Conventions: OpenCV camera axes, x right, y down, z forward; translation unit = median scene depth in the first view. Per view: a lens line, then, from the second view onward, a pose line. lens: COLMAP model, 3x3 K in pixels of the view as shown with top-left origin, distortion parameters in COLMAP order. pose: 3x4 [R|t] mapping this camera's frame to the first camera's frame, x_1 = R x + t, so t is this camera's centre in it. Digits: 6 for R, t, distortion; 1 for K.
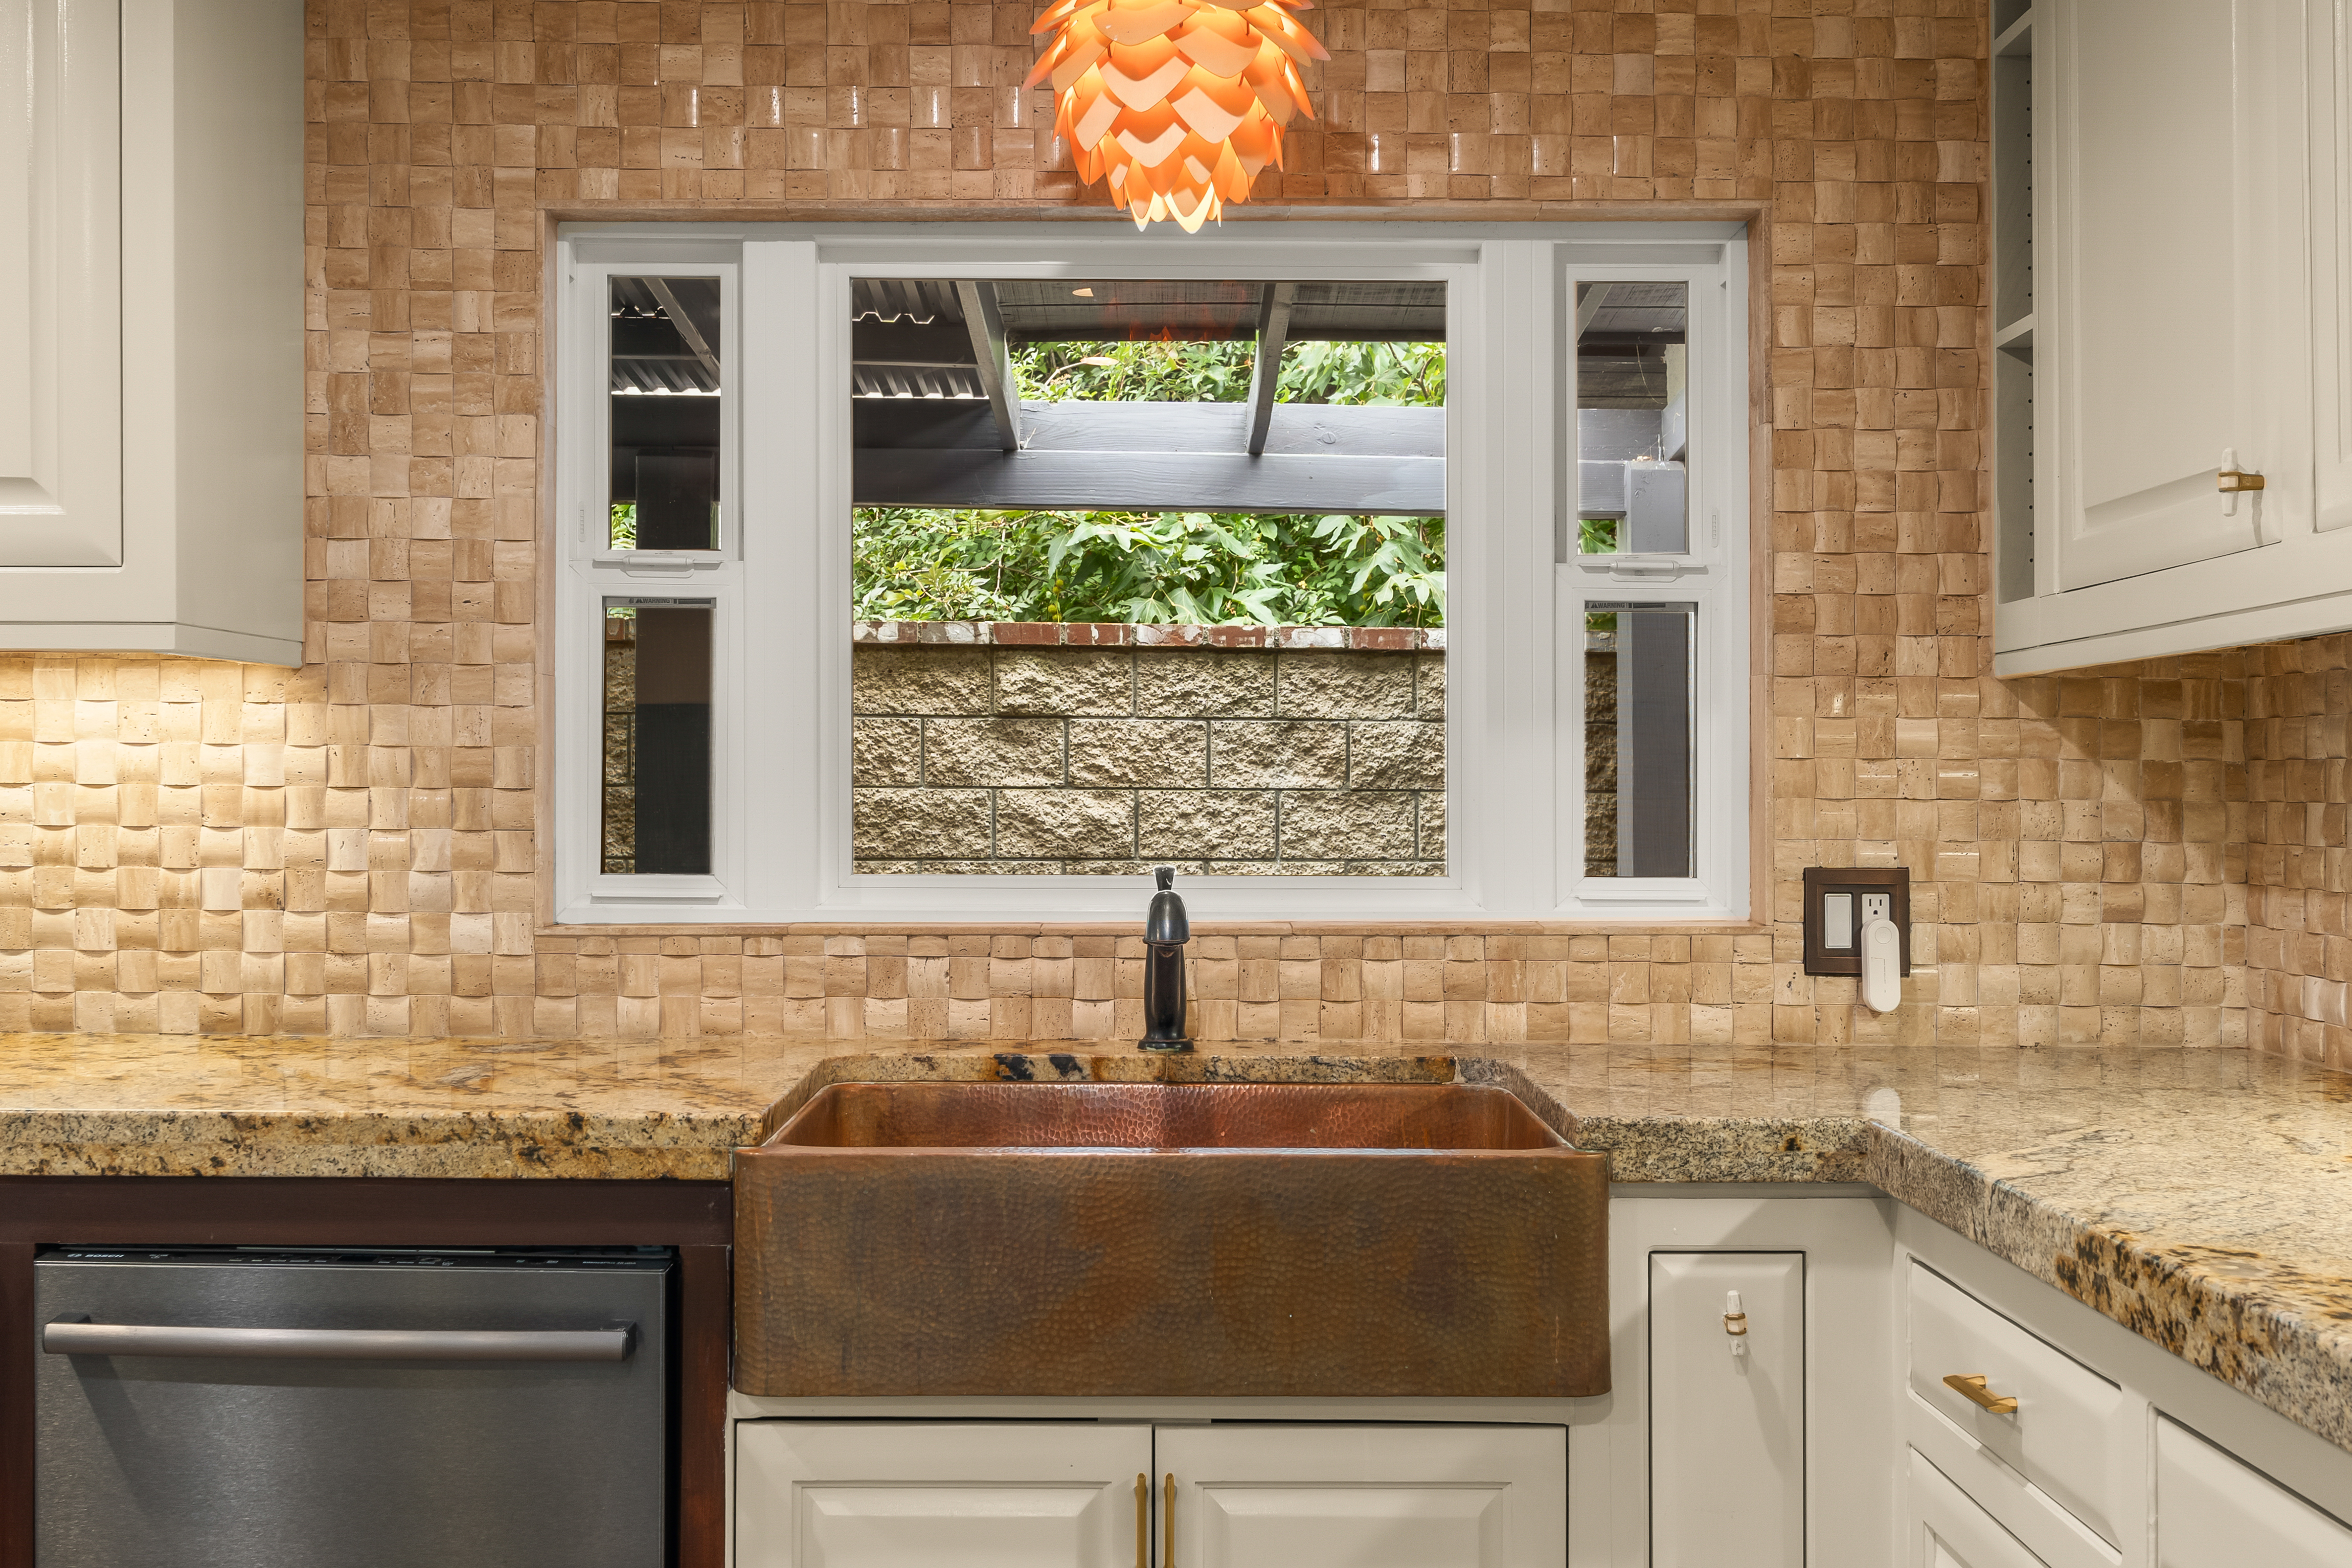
lens RADIAL K [[2478.6, 0, 1181.9], [0, 2478.6, 809.9], [0, 0, 1]] dist [0.002408, -0.002764]
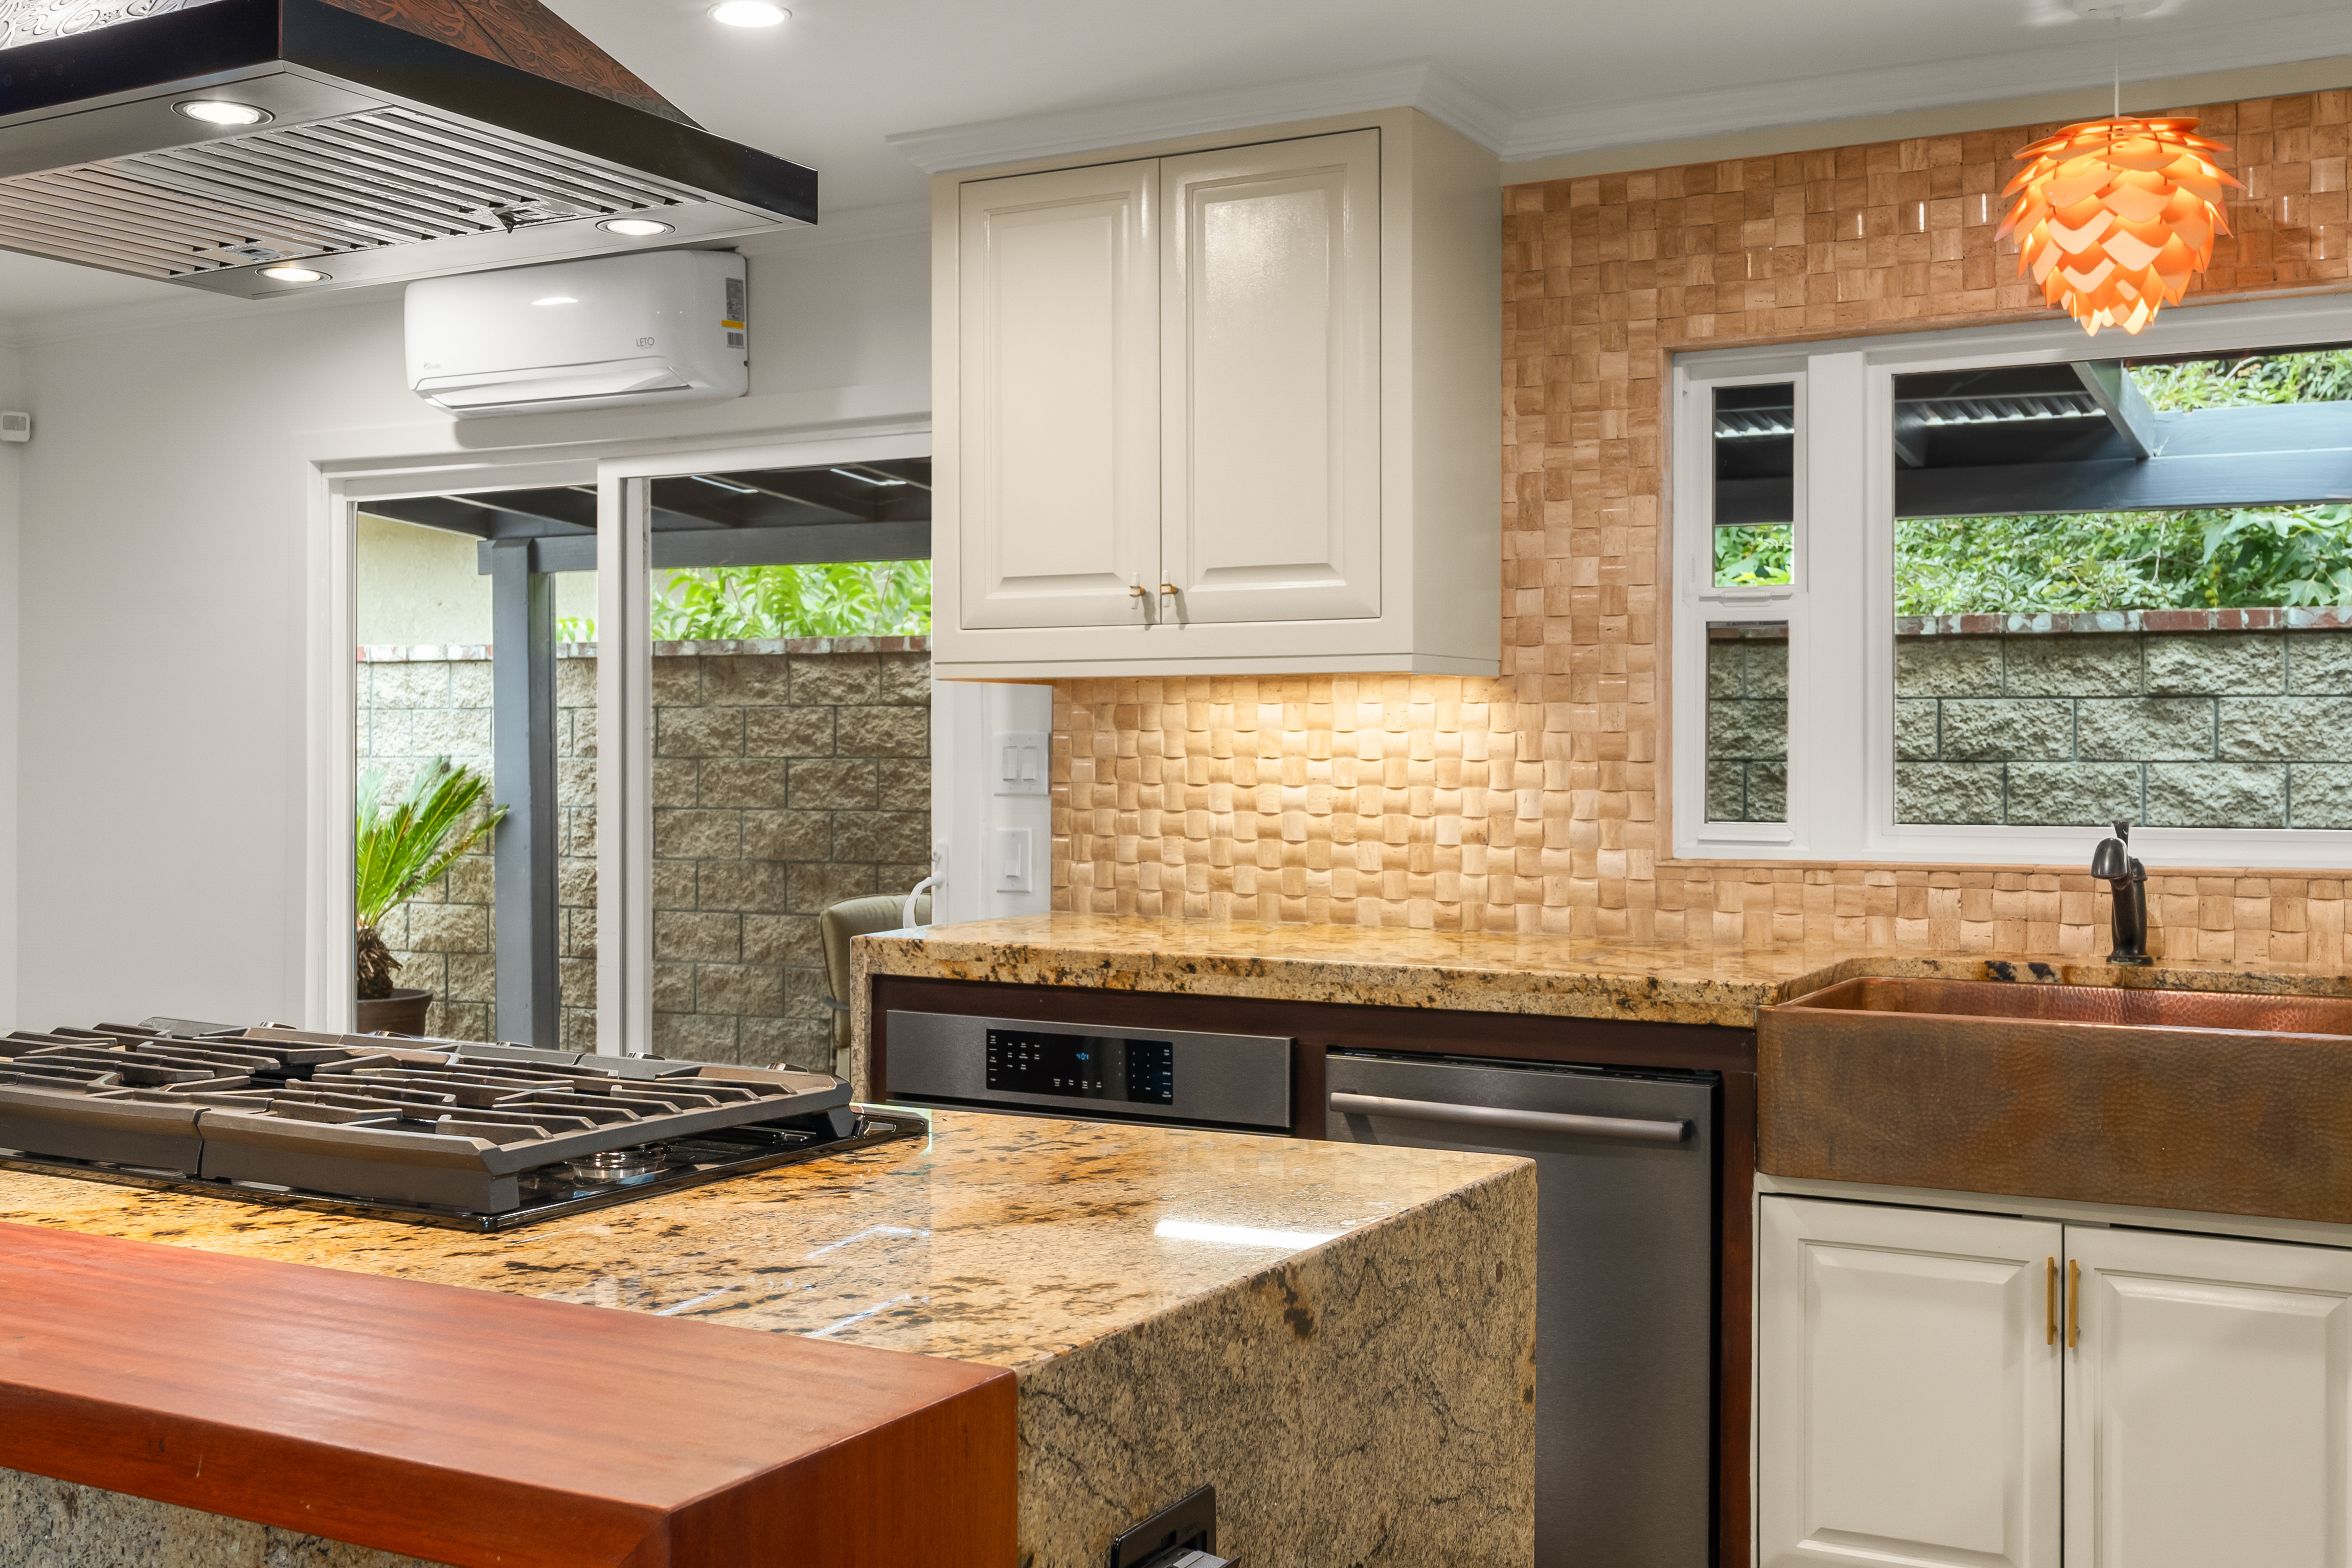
lens RADIAL K [[2411.4, 0, 1169.3], [0, 2411.4, 768.7], [0, 0, 1]] dist [-0.009083, 0.013290]
pose [[0.870500, -0.001007, -0.492168, 0.170895], [-0.002628, 0.999974, -0.006695, 0.005509], [0.492162, 0.007121, 0.870474, -0.322244]]
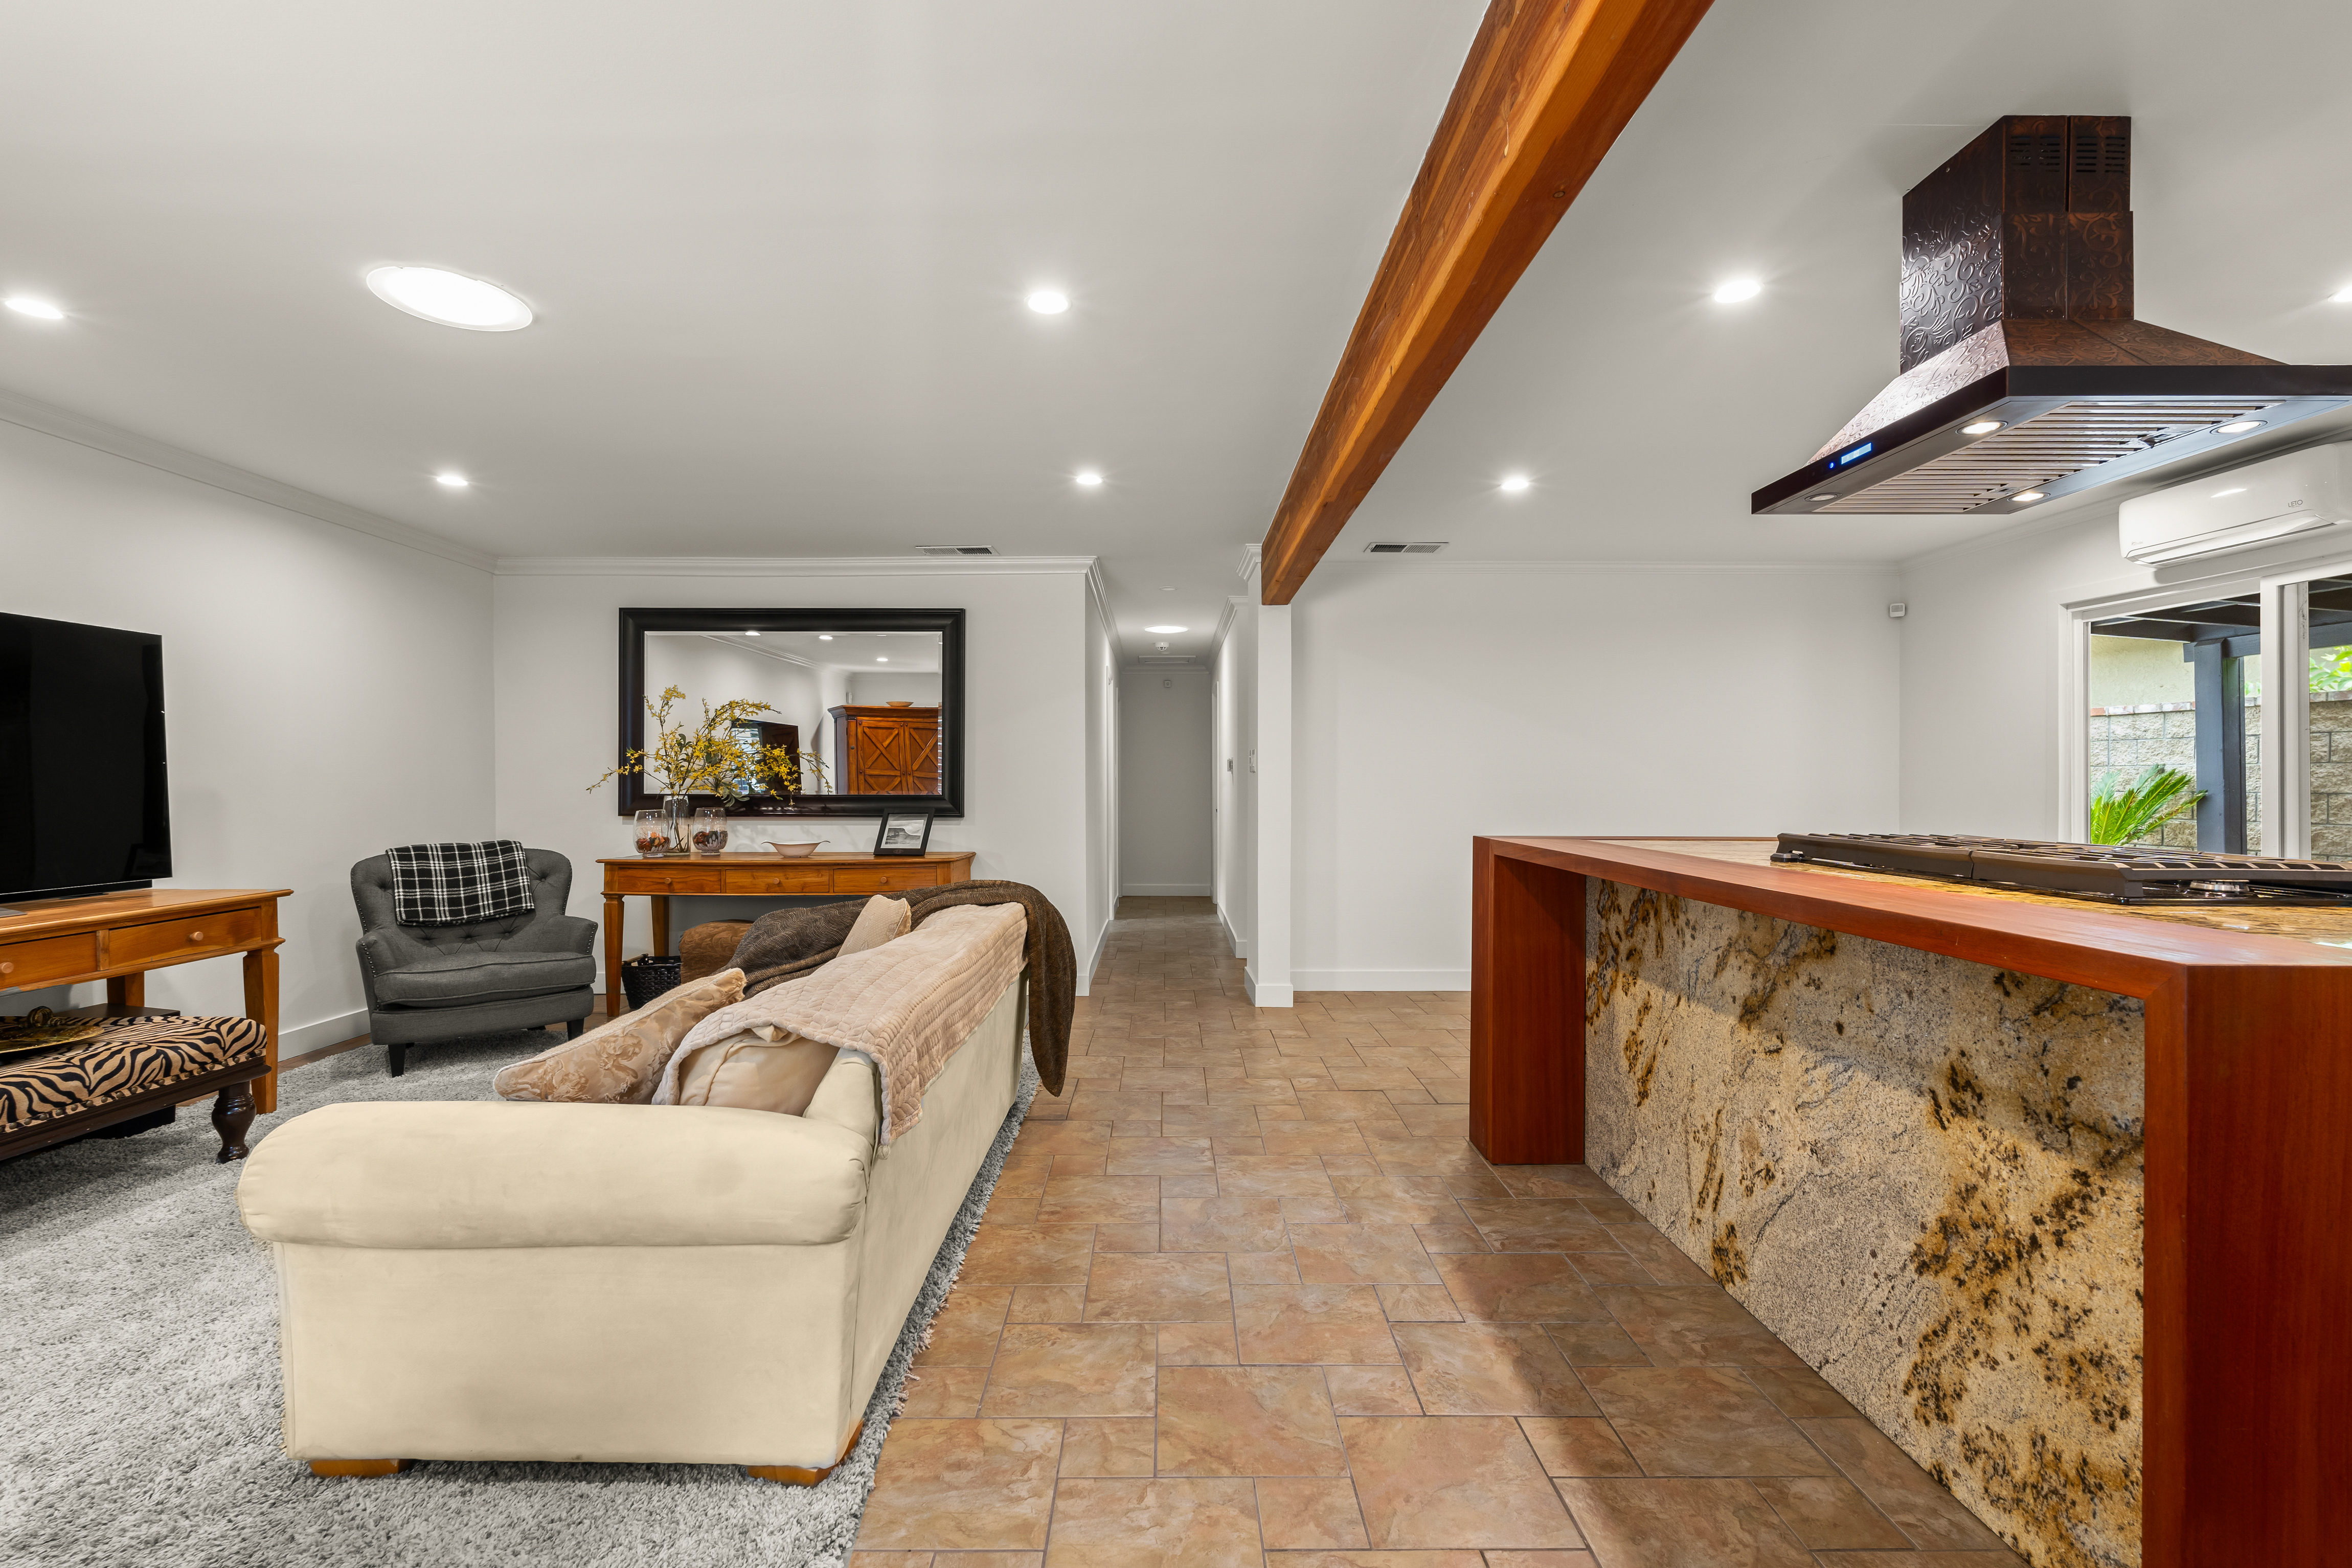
lens RADIAL K [[1033.4, 0, 1167.9], [0, 1033.4, 786.6], [0, 0, 1]] dist [-0.002599, -0.000196]
pose [[-0.010744, -0.000601, -0.999942, 0.281751], [-0.012355, 0.999924, -0.000468, 0.055701], [0.999866, 0.012350, -0.010750, -0.386449]]
